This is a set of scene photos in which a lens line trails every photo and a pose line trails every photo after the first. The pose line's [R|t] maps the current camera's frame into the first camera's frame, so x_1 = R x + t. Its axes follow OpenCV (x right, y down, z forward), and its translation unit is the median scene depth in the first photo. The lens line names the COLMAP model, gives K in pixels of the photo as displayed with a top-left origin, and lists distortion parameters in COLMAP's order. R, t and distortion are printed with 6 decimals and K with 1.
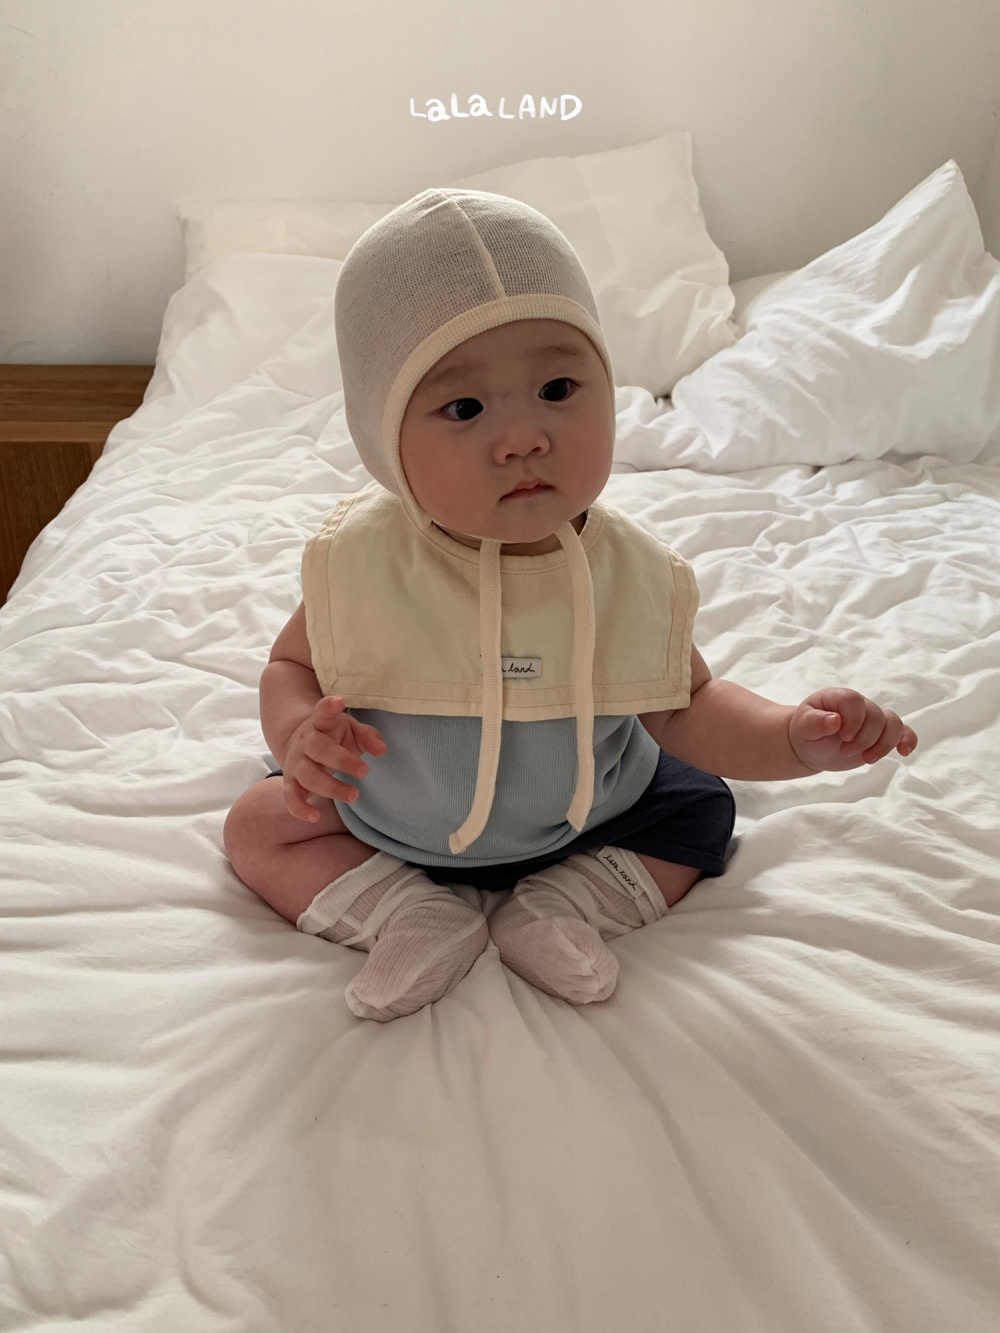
lens RADIAL K [[1124.1, 0, 500.0], [0, 1124.1, 666.5], [0, 0, 1]] dist [-0.030270, -0.008278]
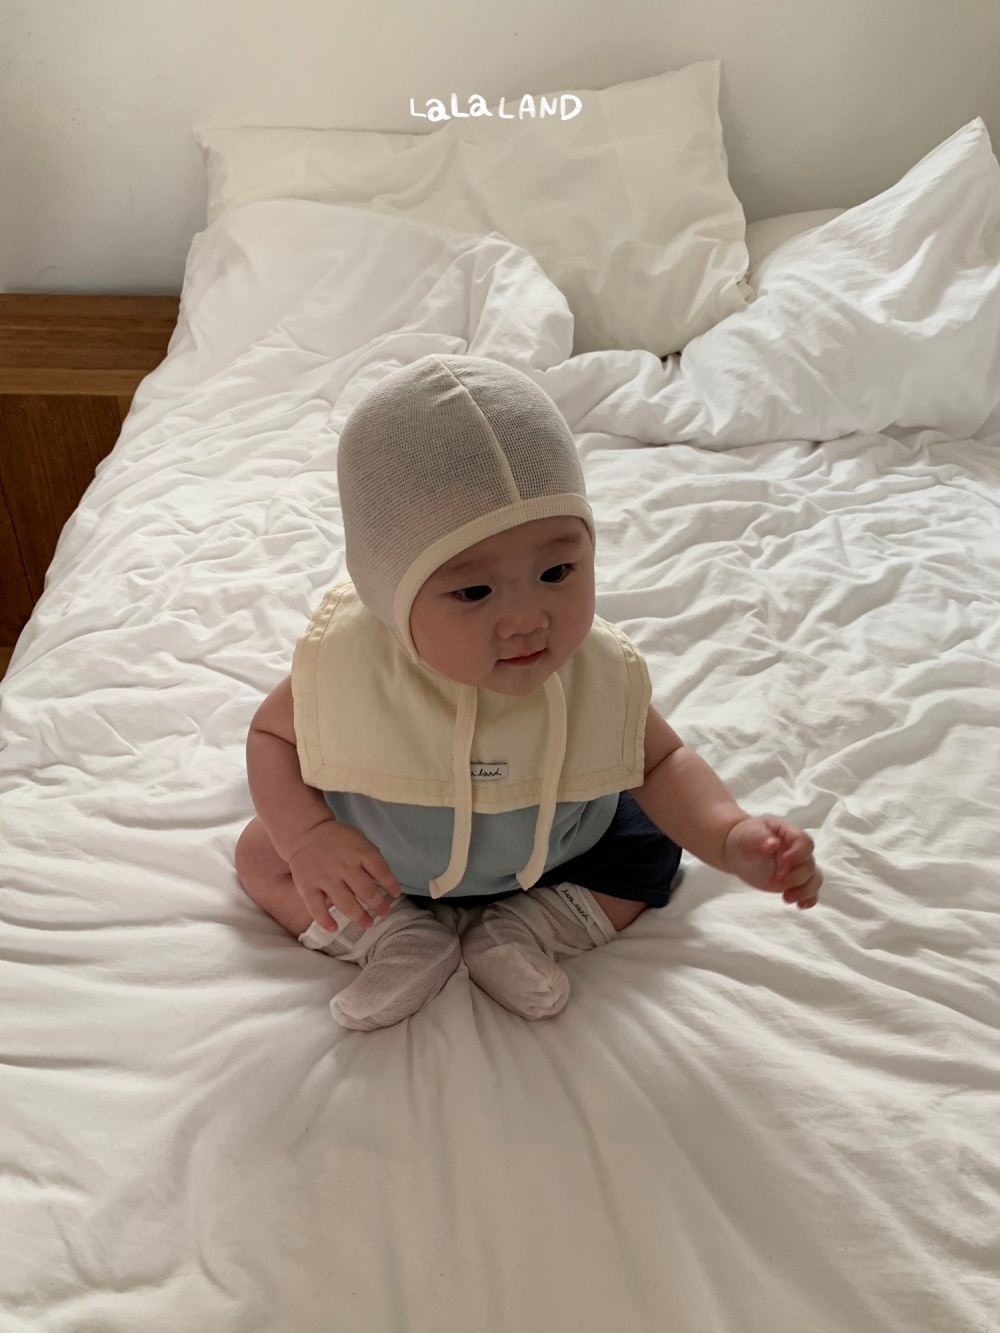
lens RADIAL K [[1124.1, 0, 500.0], [0, 1124.1, 666.5], [0, 0, 1]] dist [-0.030270, -0.008278]
pose [[0.998968, 0.026306, -0.037038, 0.046790], [-0.019949, 0.986494, 0.162575, -0.174699], [0.040814, -0.161668, 0.986001, -0.074865]]
